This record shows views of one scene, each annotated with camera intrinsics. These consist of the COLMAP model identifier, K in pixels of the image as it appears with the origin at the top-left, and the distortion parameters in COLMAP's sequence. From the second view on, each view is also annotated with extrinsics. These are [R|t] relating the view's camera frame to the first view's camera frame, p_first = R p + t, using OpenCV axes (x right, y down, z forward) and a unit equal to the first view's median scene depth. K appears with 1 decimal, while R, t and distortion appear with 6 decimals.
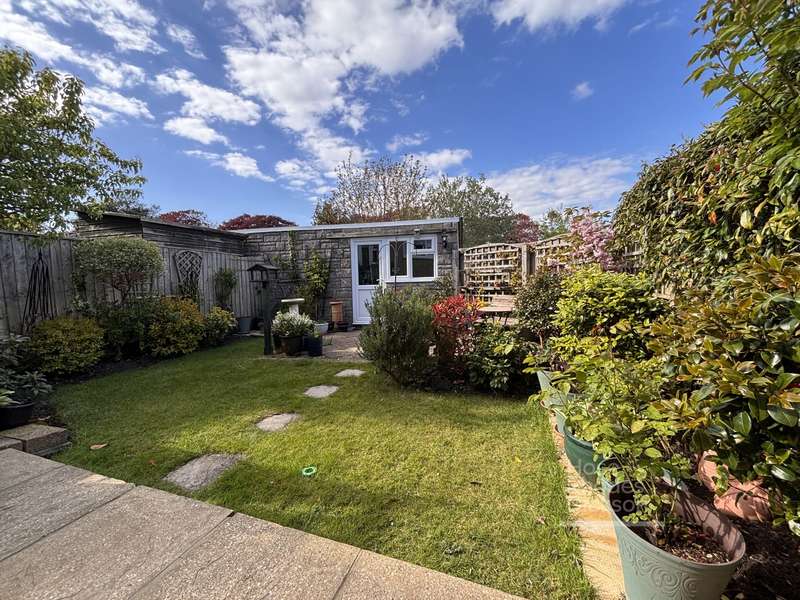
lens RADIAL K [[320.7, 0, 396.3], [0, 320.7, 303.2], [0, 0, 1]] dist [0.000388, -0.000432]
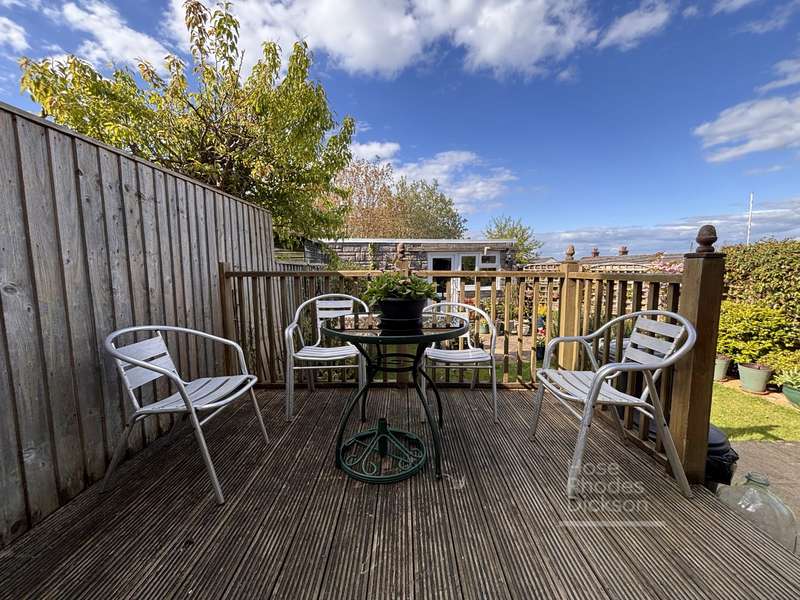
lens RADIAL K [[320.7, 0, 408.7], [0, 320.7, 298.0], [0, 0, 1]] dist [0.000388, -0.000432]
pose [[0.942441, -0.019575, 0.333799, -1.293219], [0.013628, 0.999704, 0.020147, -0.142075], [-0.334094, -0.014438, 0.942429, -0.086670]]
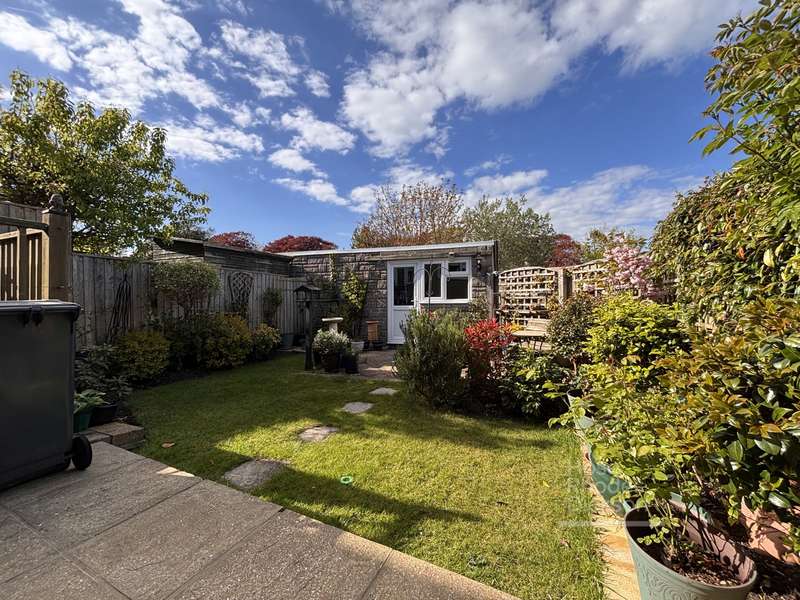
lens RADIAL K [[320.7, 0, 395.1], [0, 320.7, 299.7], [0, 0, 1]] dist [0.000388, -0.000432]
pose [[0.993624, 0.016193, -0.111575, 0.003093], [-0.023948, 0.997362, -0.068523, -0.010137], [0.110172, 0.070758, 0.991391, -0.059344]]
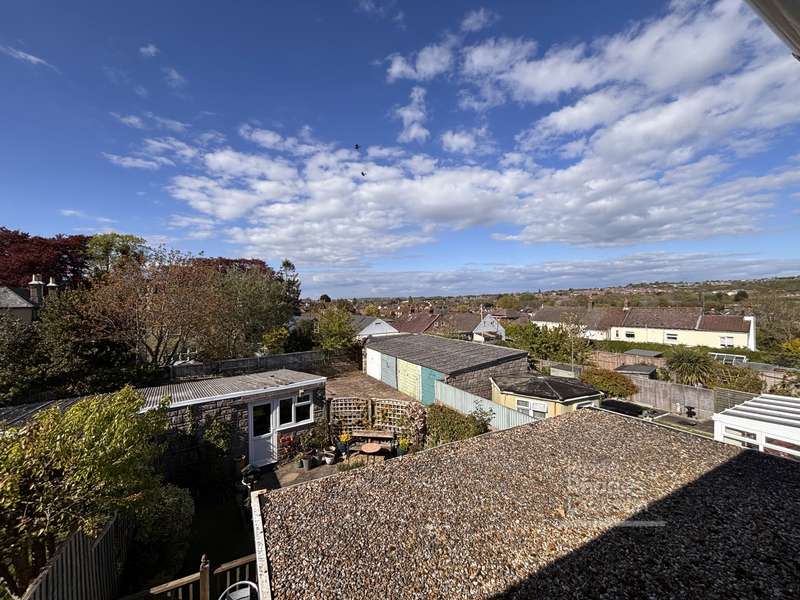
lens RADIAL K [[320.7, 0, 400.9], [0, 320.7, 302.8], [0, 0, 1]] dist [0.000388, -0.000432]
pose [[0.674754, 0.015348, 0.737883, -1.517413], [0.048826, 0.996665, -0.065379, -1.074573], [-0.736426, 0.080143, 0.671755, -0.769866]]
